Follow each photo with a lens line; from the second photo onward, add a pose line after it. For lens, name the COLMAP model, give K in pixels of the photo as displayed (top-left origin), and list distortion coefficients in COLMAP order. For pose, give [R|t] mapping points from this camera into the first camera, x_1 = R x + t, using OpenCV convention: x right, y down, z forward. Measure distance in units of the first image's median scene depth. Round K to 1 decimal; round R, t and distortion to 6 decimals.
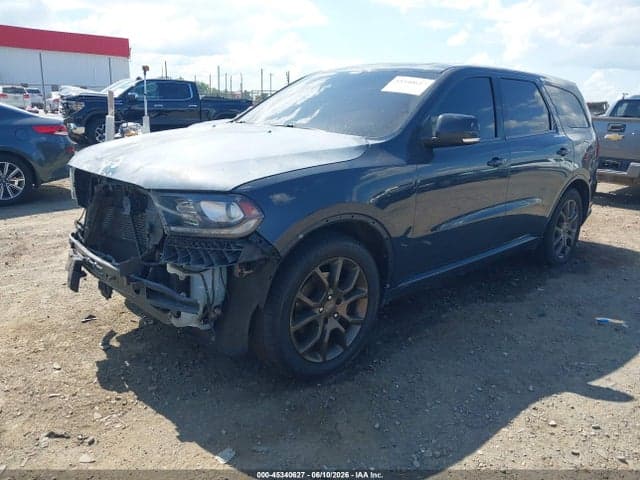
lens RADIAL K [[508.5, 0, 315.8], [0, 508.5, 242.0], [0, 0, 1]] dist [0.005253, -0.026657]
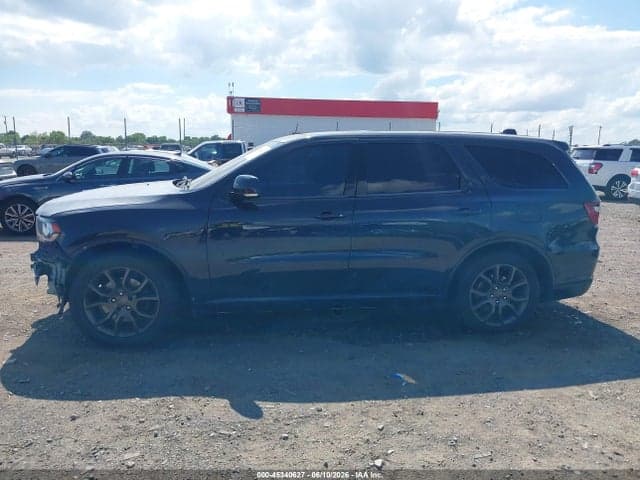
lens RADIAL K [[508.5, 0, 319.7], [0, 508.5, 236.1], [0, 0, 1]] dist [0.005253, -0.026657]
pose [[0.814975, 0.076585, -0.574414, 1.321524], [-0.142498, 0.987278, -0.070545, -0.035089], [0.561703, 0.139345, 0.815520, 0.078183]]
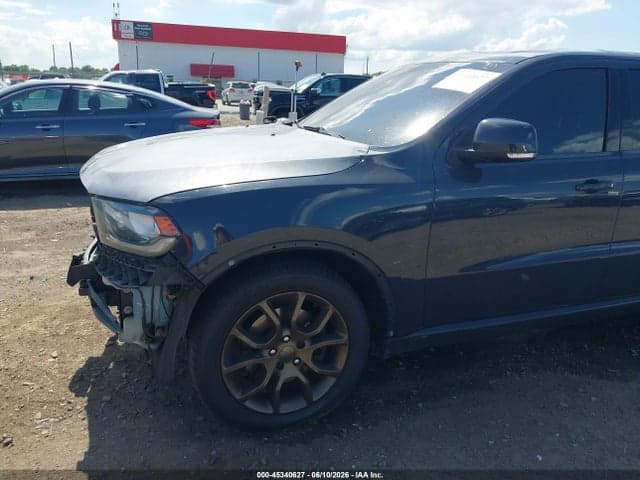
lens RADIAL K [[508.5, 0, 319.0], [0, 508.5, 238.5], [0, 0, 1]] dist [0.005253, -0.026657]
pose [[0.920389, 0.111026, -0.374910, 0.357936], [-0.110184, 0.993627, 0.023756, -0.075996], [0.375158, 0.019445, 0.926757, 0.248333]]
